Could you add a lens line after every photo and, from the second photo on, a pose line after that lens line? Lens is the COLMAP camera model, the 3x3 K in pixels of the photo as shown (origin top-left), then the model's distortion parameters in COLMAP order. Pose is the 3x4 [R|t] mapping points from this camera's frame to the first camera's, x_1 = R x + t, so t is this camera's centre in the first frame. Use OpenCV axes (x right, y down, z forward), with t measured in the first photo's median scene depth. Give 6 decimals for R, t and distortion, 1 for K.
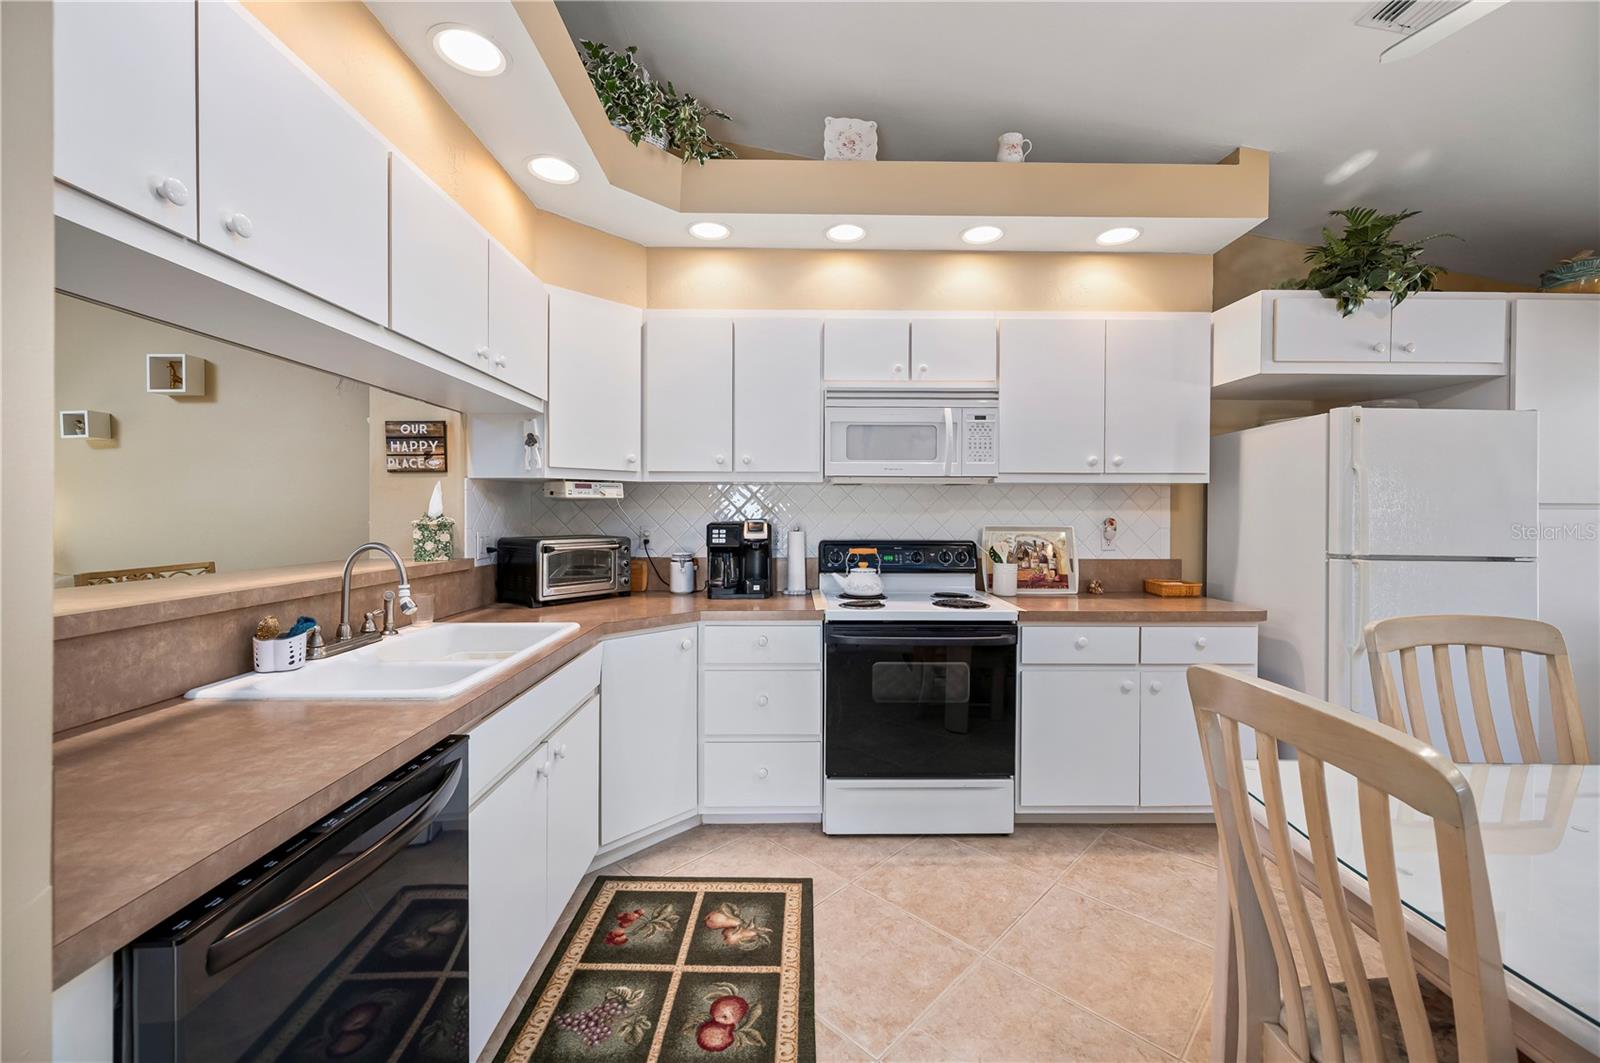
lens RADIAL K [[639.7, 0, 795.8], [0, 639.7, 505.4], [0, 0, 1]] dist [-0.000812, -0.000114]
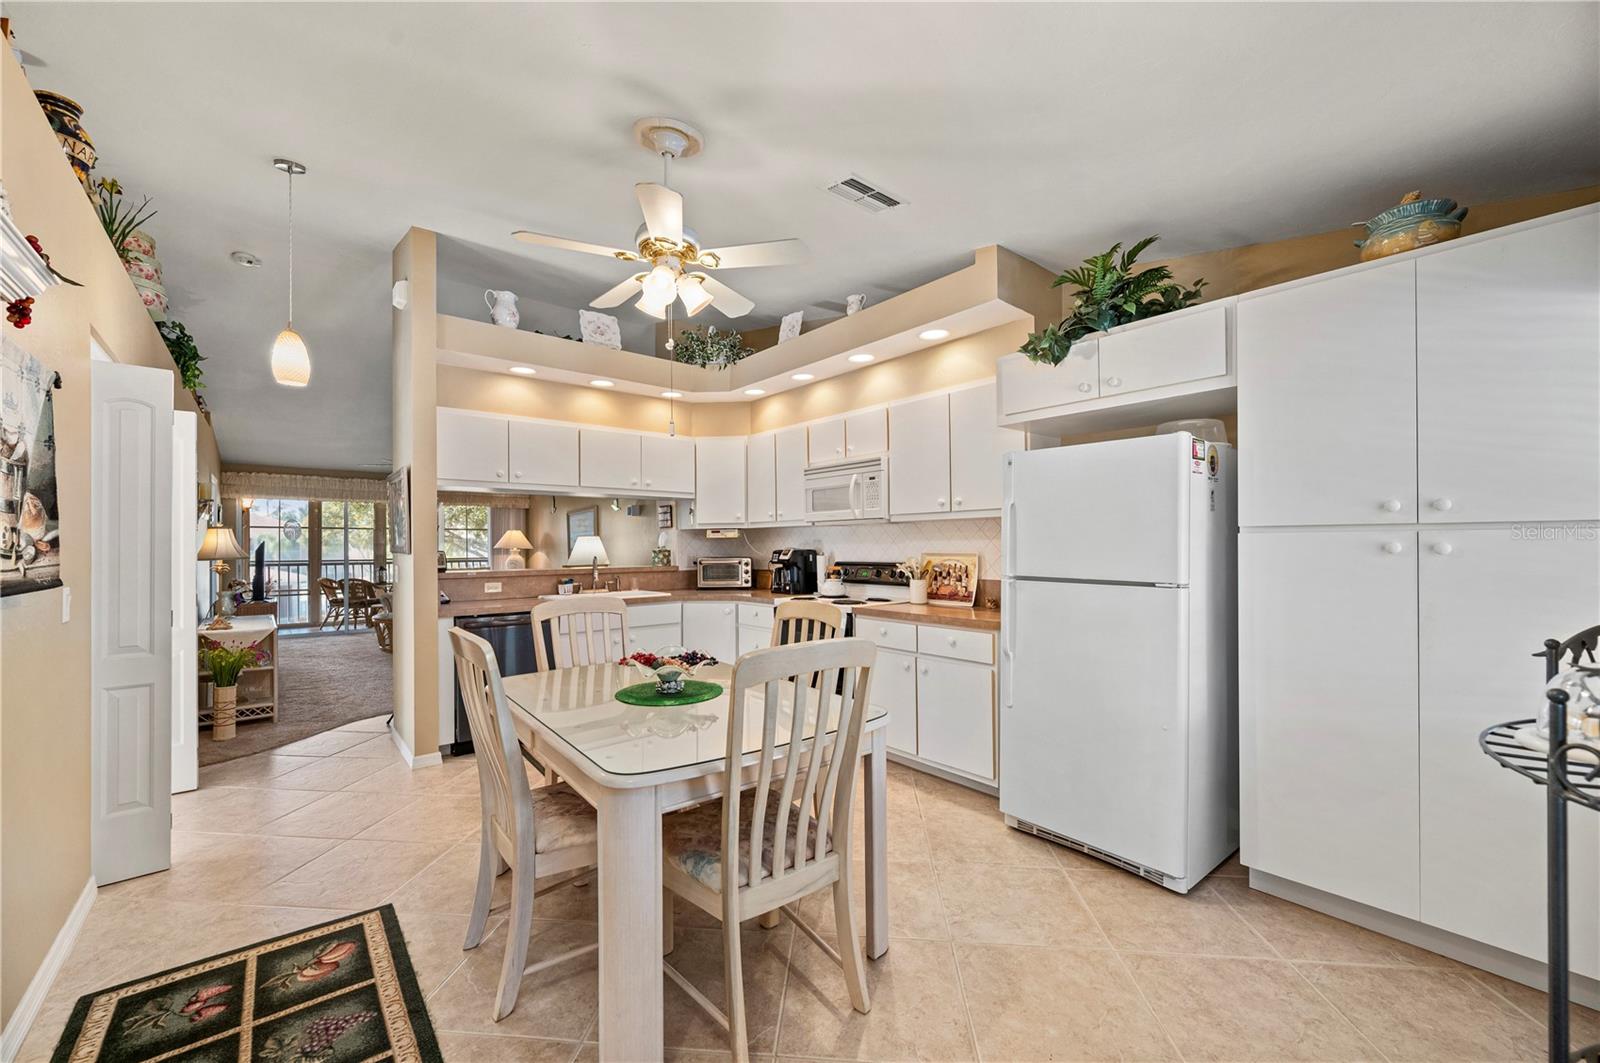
lens RADIAL K [[637.1, 0, 796.4], [0, 637.1, 538.6], [0, 0, 1]] dist [-0.000679, -0.000074]
pose [[0.627552, -0.015508, -0.778421, 1.467595], [0.017094, 0.999835, -0.006138, 0.008179], [0.778387, -0.009454, 0.627713, -0.063636]]
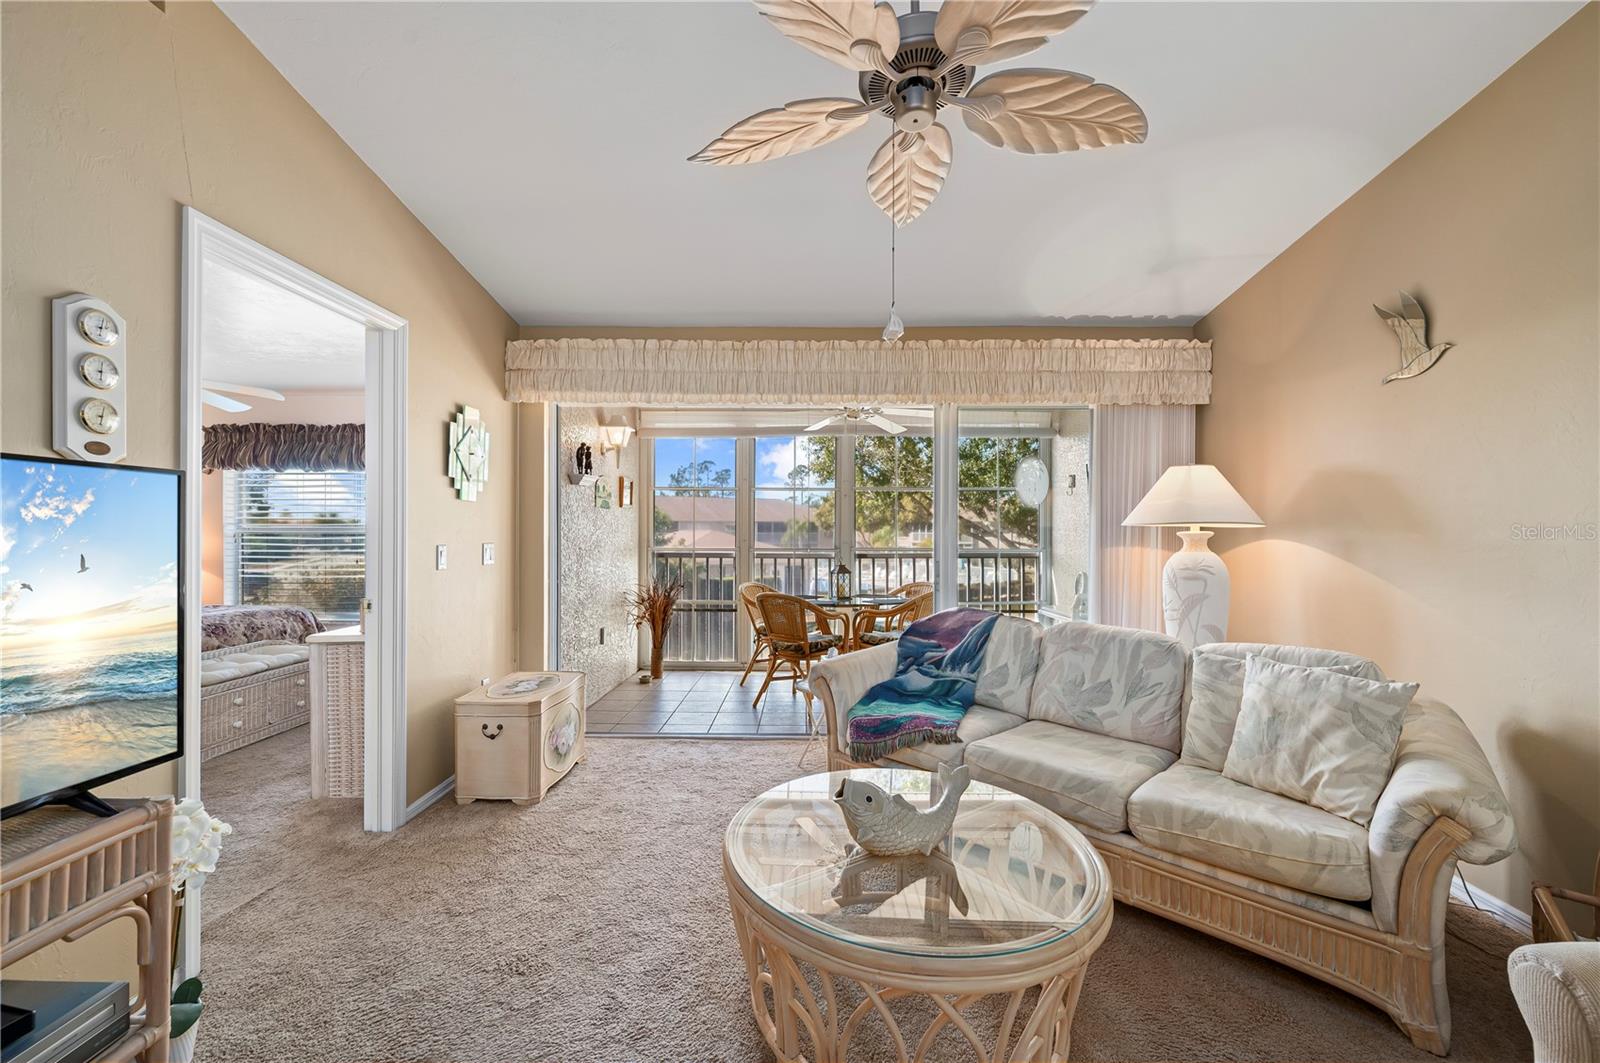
lens RADIAL K [[638.7, 0, 799.5], [0, 638.7, 528.9], [0, 0, 1]] dist [-0.000410, -0.000124]
pose [[-0.035381, -0.007486, -0.999346, -1.542550], [0.006315, 0.999950, -0.007714, 0.021870], [0.999354, -0.006584, -0.035332, 0.382399]]
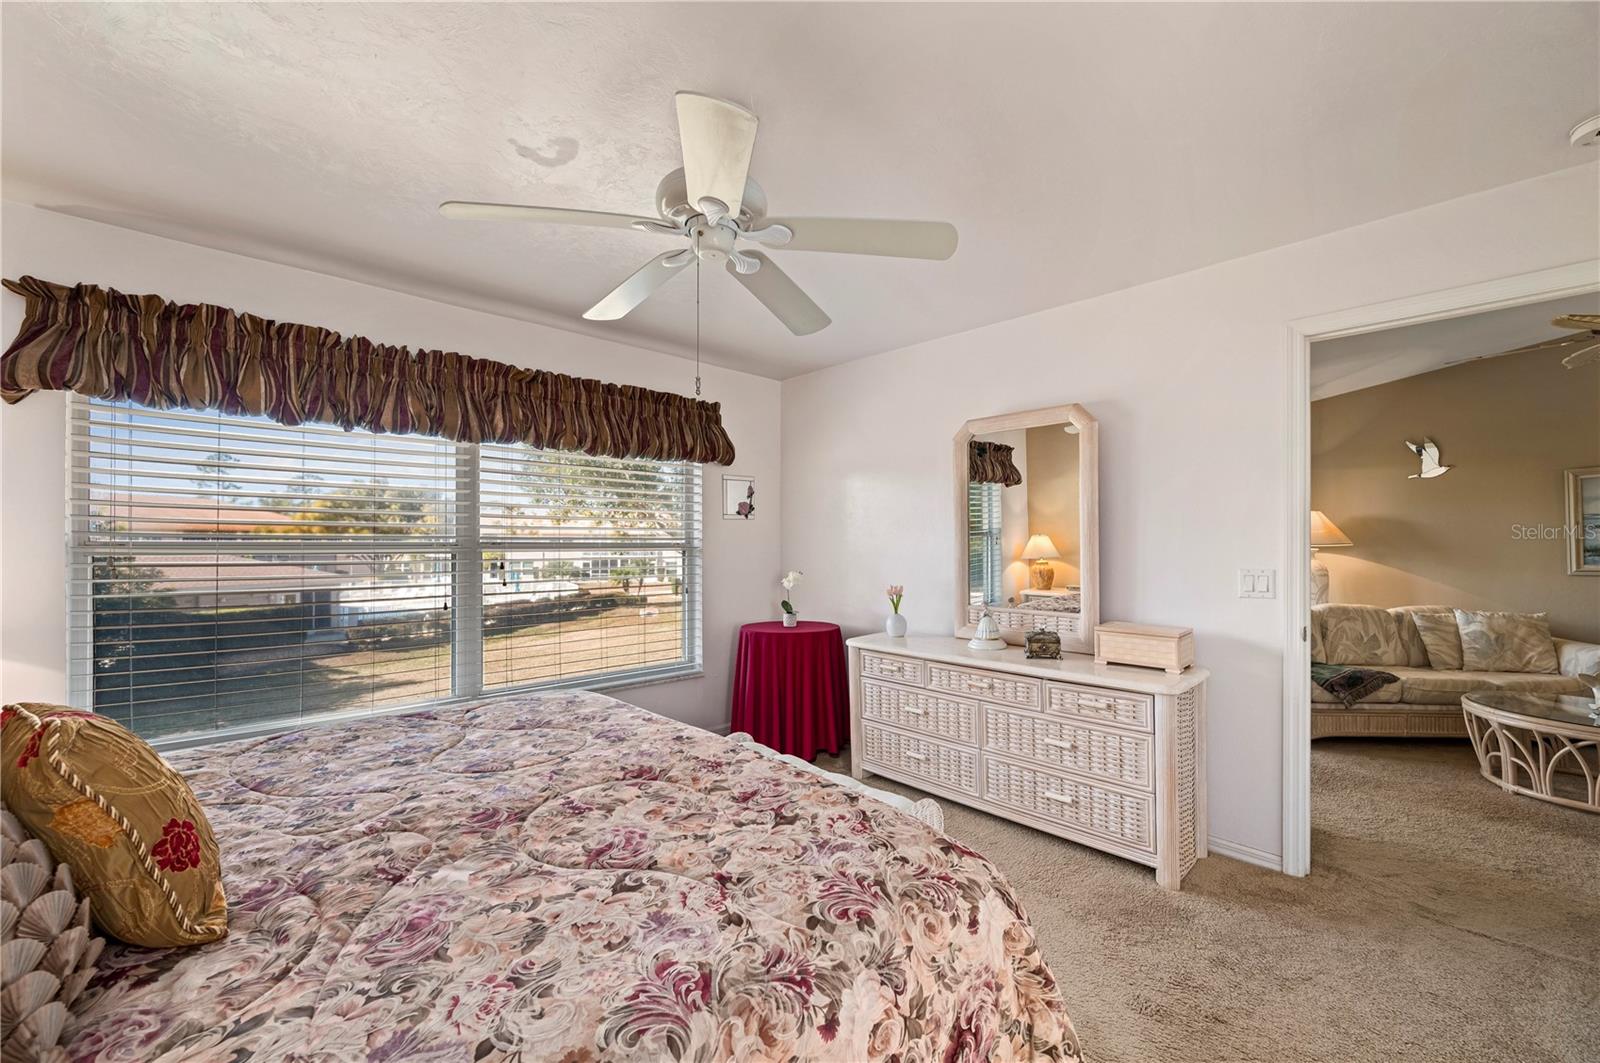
lens RADIAL K [[641.4, 0, 806.6], [0, 641.4, 519.8], [0, 0, 1]] dist [-0.001115, -0.000355]
pose [[0.679346, -0.027985, -0.733285, -2.335046], [0.005490, 0.999438, -0.033056, -0.009979], [0.733798, 0.018430, 0.679118, -1.525733]]
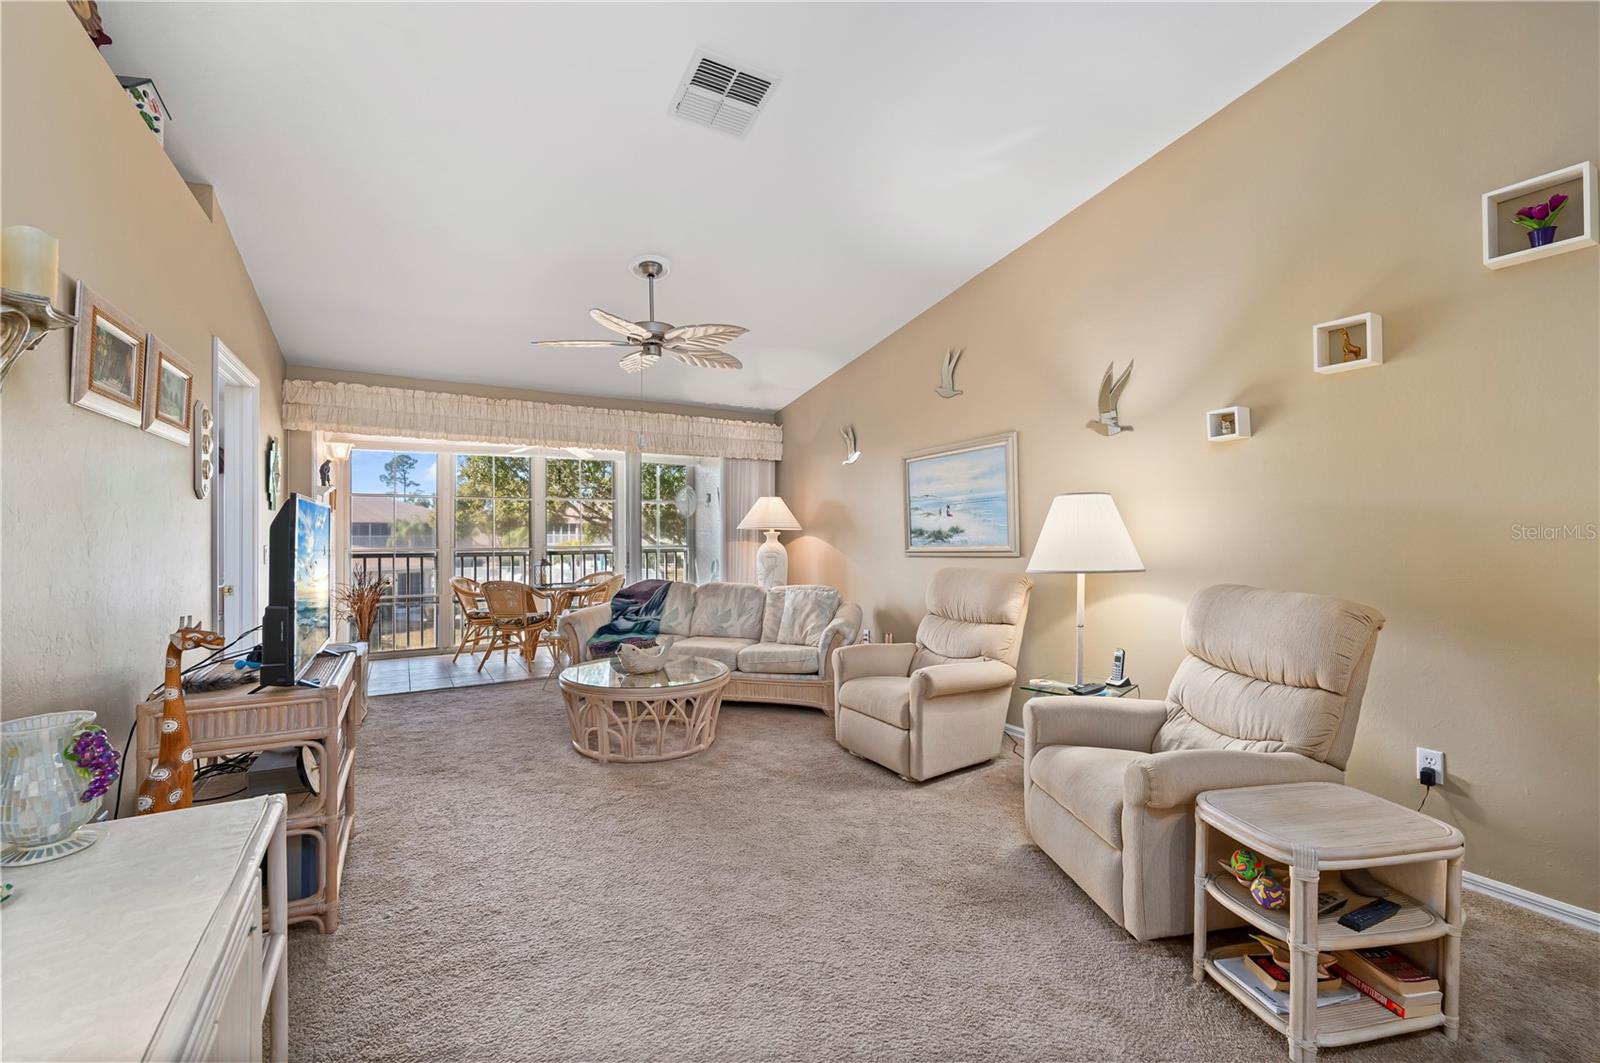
lens RADIAL K [[670.5, 0, 800.0], [0, 670.5, 531.5], [0, 0, 1]] dist [0.000597, 0.000159]
pose [[0.490823, -0.006994, -0.871231, -0.680264], [0.012831, 0.999917, -0.000798, 0.023206], [0.871165, -0.010787, 0.490872, 0.017837]]
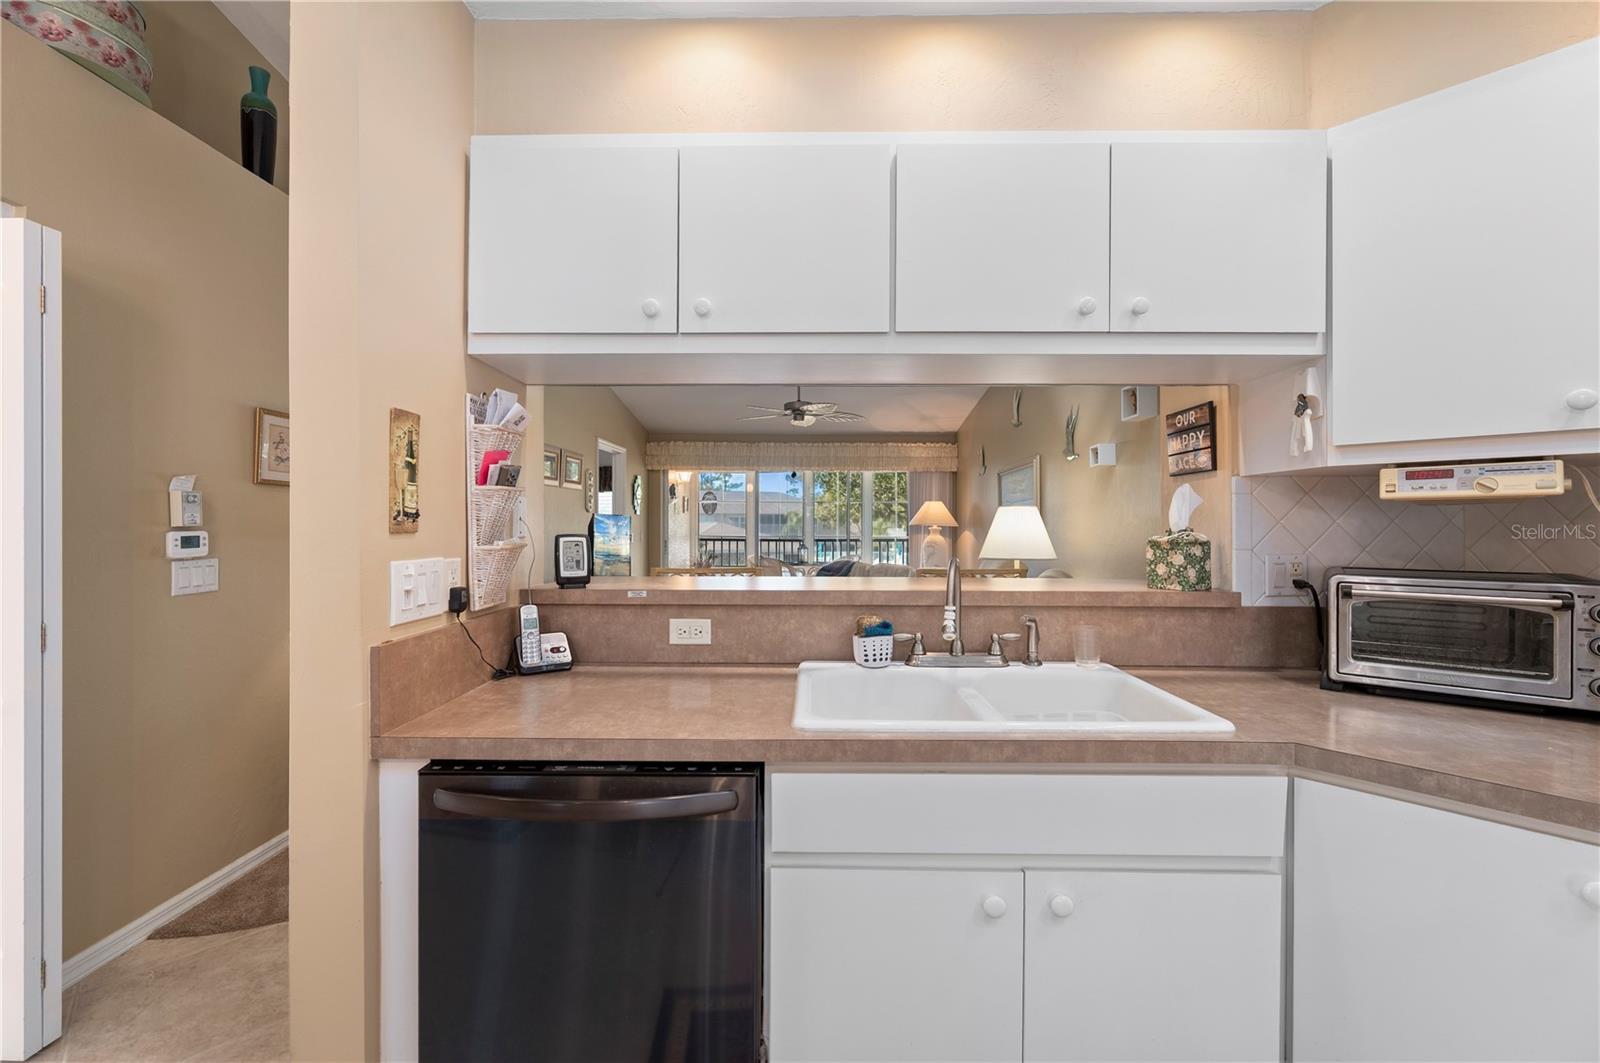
lens RADIAL K [[641.4, 0, 806.6], [0, 641.4, 519.8], [0, 0, 1]] dist [-0.001115, -0.000355]
pose [[-0.023776, -0.008064, -0.999685, 0.194251], [0.007049, 0.999941, -0.008234, 0.006648], [0.999692, -0.007242, -0.023718, 0.552865]]
